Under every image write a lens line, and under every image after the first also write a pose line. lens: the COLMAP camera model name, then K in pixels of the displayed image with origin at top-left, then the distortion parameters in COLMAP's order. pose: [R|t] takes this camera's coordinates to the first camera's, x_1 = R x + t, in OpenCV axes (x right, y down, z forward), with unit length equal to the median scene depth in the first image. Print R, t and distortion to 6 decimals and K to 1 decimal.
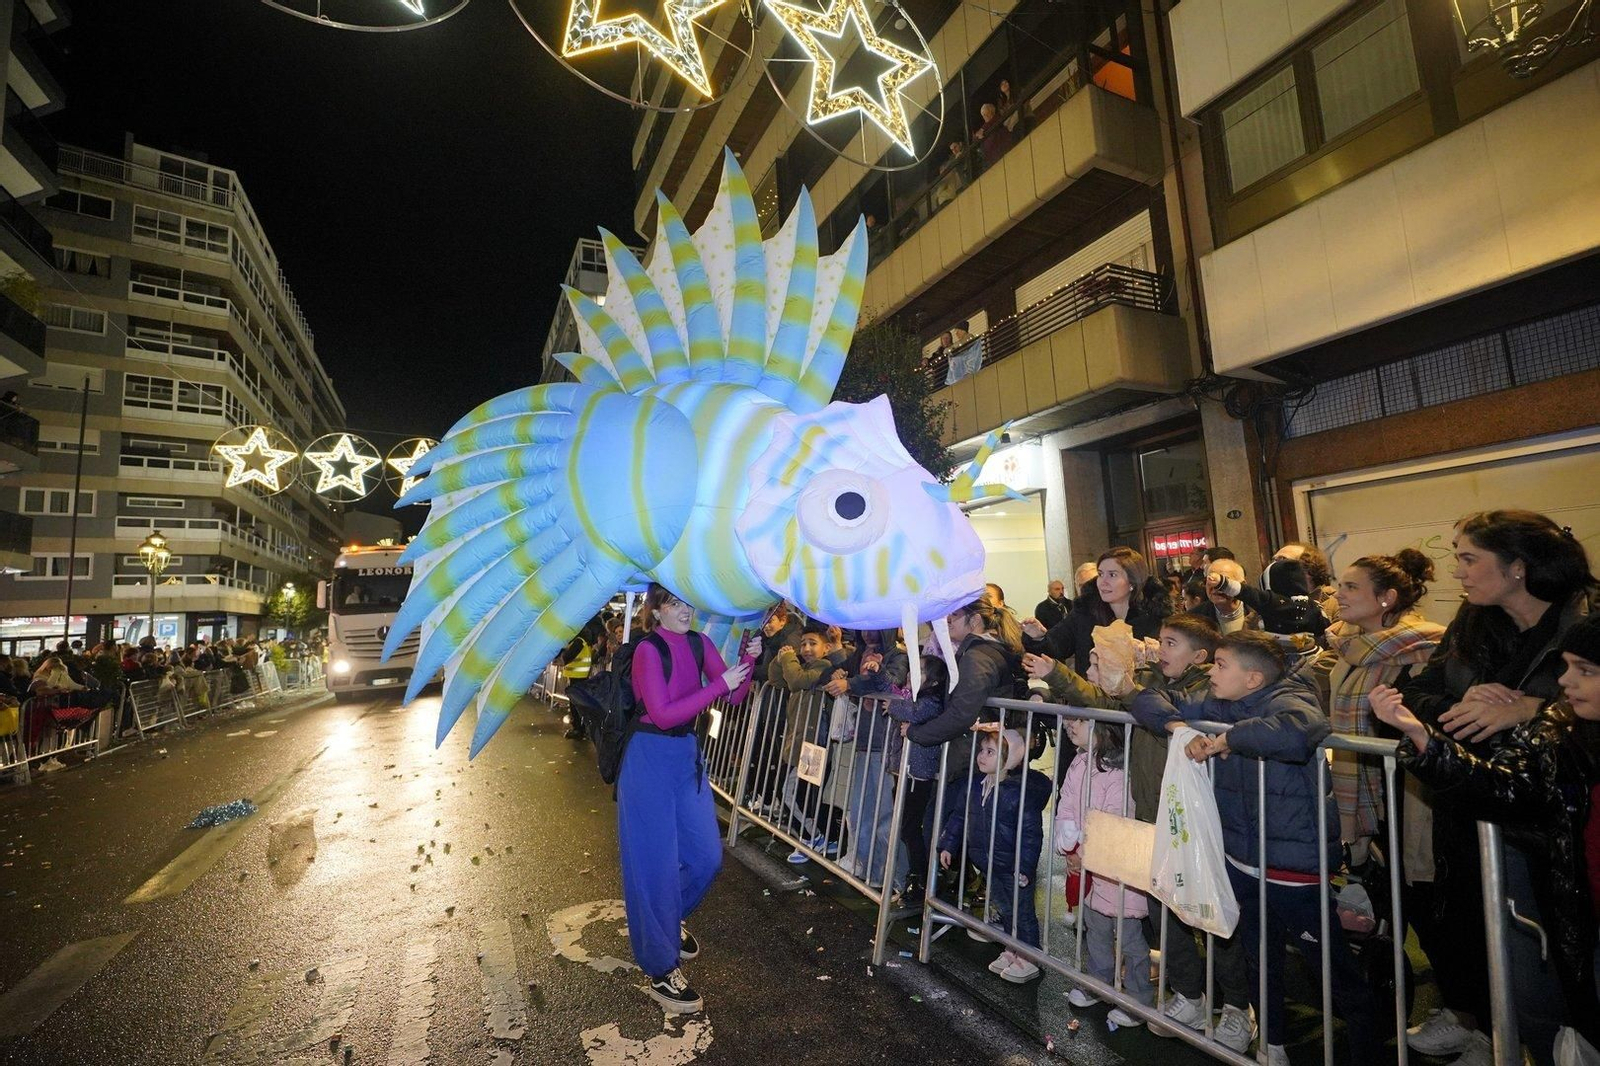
lens RADIAL K [[687.3, 0, 794.5], [0, 687.3, 536.2], [0, 0, 1]] dist [-0.011234, 0.004198]
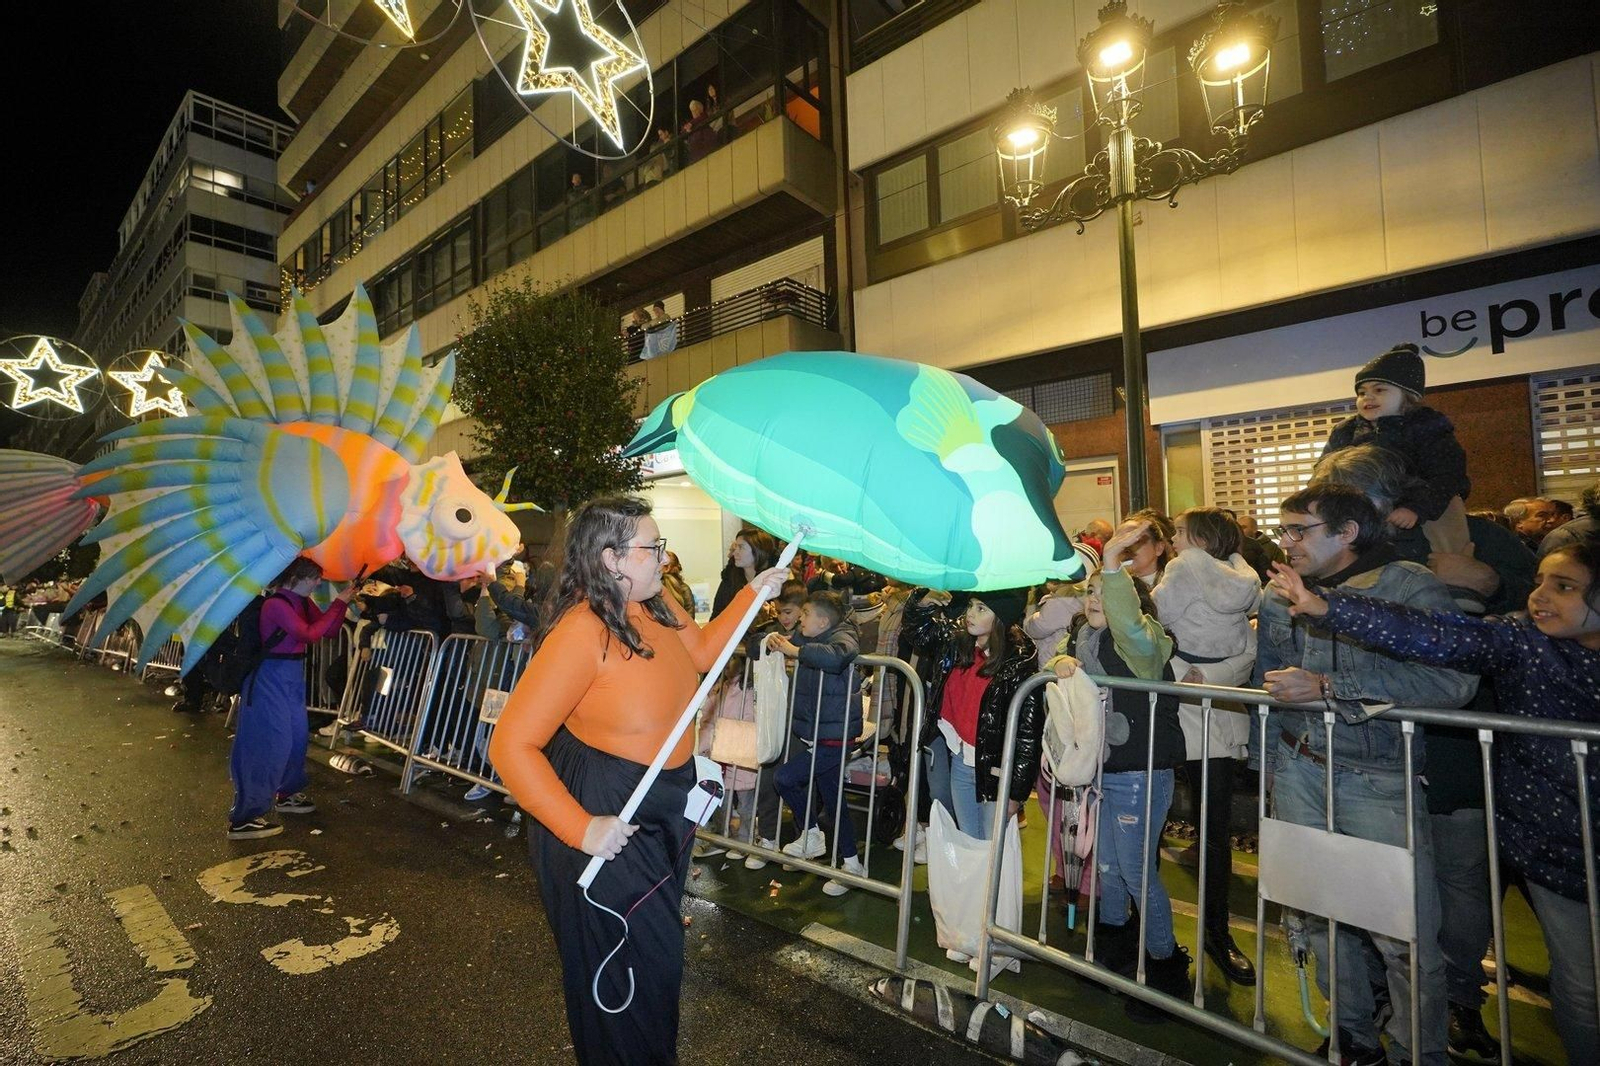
lens RADIAL K [[687.3, 0, 794.5], [0, 687.3, 536.2], [0, 0, 1]] dist [-0.011234, 0.004198]
pose [[0.901038, 0.044226, 0.431480, -0.015116], [-0.067304, 0.996995, 0.038357, -0.010828], [-0.428487, -0.063602, 0.901306, -0.101676]]
